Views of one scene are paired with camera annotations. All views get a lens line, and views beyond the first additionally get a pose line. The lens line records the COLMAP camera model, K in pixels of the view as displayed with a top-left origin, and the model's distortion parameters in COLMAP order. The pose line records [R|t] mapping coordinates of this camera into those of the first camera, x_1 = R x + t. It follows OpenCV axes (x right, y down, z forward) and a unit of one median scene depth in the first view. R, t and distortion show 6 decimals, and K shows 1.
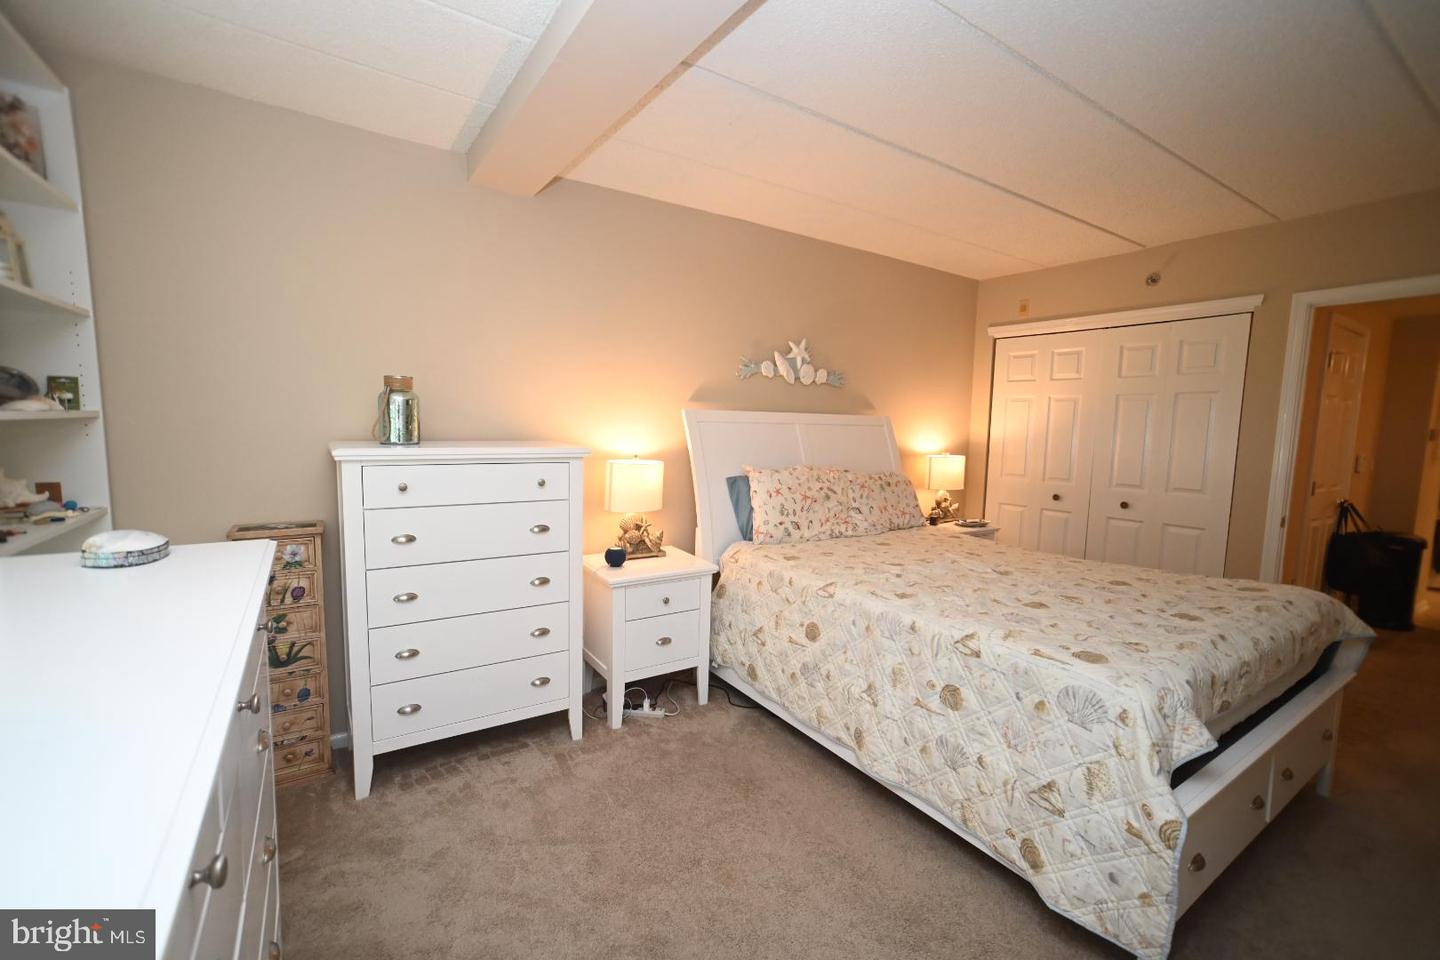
lens RADIAL K [[614.8, 0, 715.0], [0, 614.8, 482.9], [0, 0, 1]] dist [-0.050155, 0.040561]
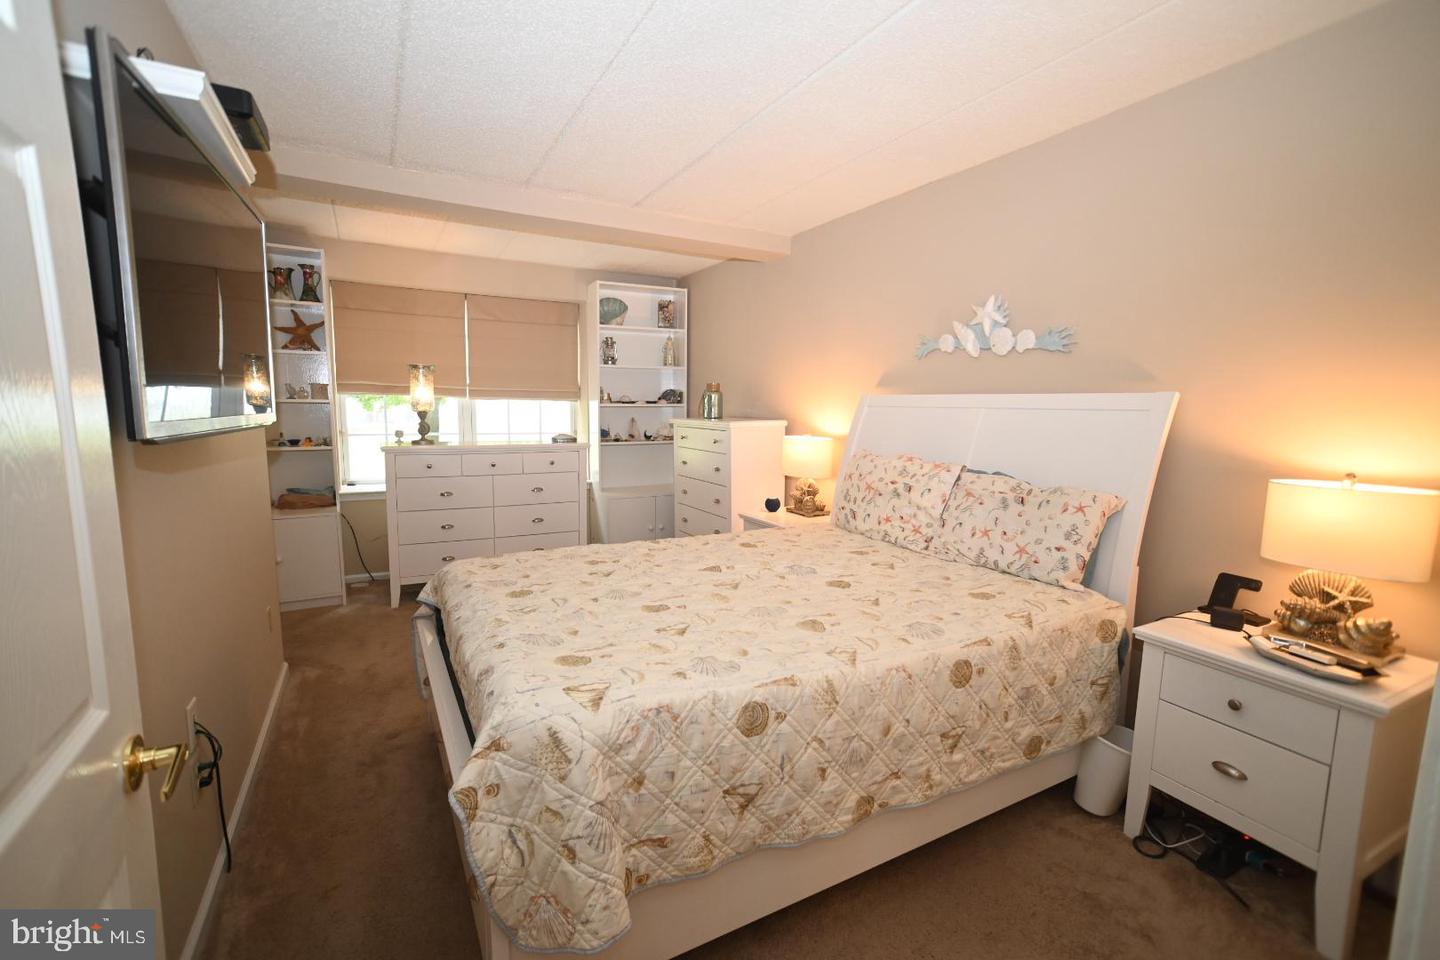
lens RADIAL K [[614.8, 0, 715.0], [0, 614.8, 482.9], [0, 0, 1]] dist [-0.050155, 0.040561]
pose [[-0.078520, 0.097167, -0.992166, 1.031455], [-0.119696, 0.987120, 0.106146, -0.049897], [0.989701, 0.127093, -0.065879, 0.816400]]
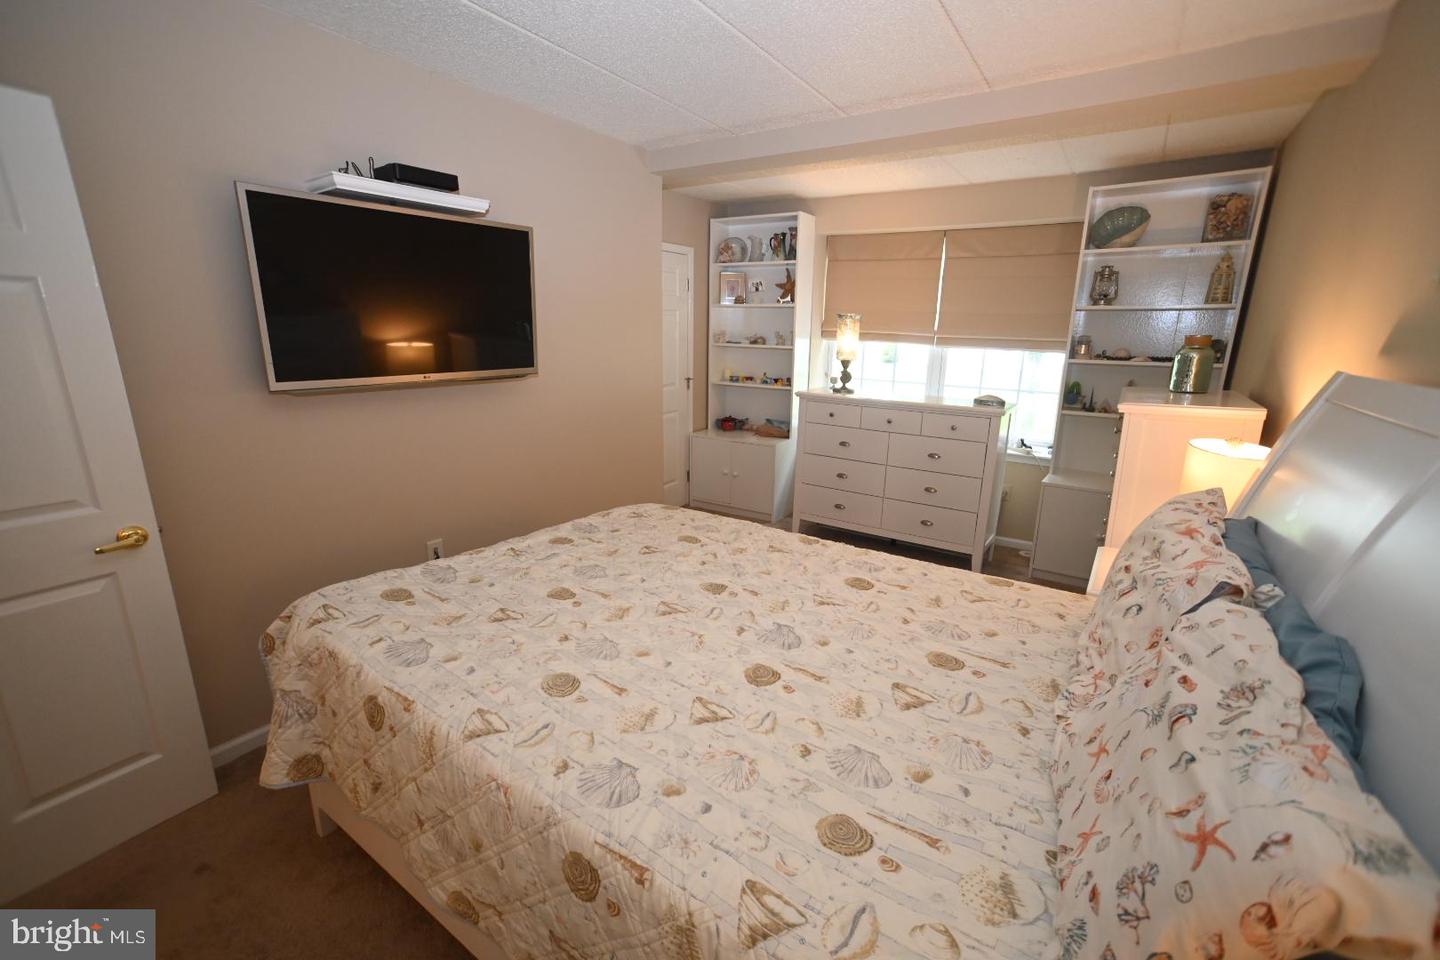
lens RADIAL K [[614.8, 0, 715.0], [0, 614.8, 482.9], [0, 0, 1]] dist [-0.050155, 0.040561]
pose [[-0.919489, 0.055728, -0.389147, 0.578047], [-0.082219, 0.940747, 0.328992, -0.152047], [0.384423, 0.334499, -0.860424, 1.221533]]
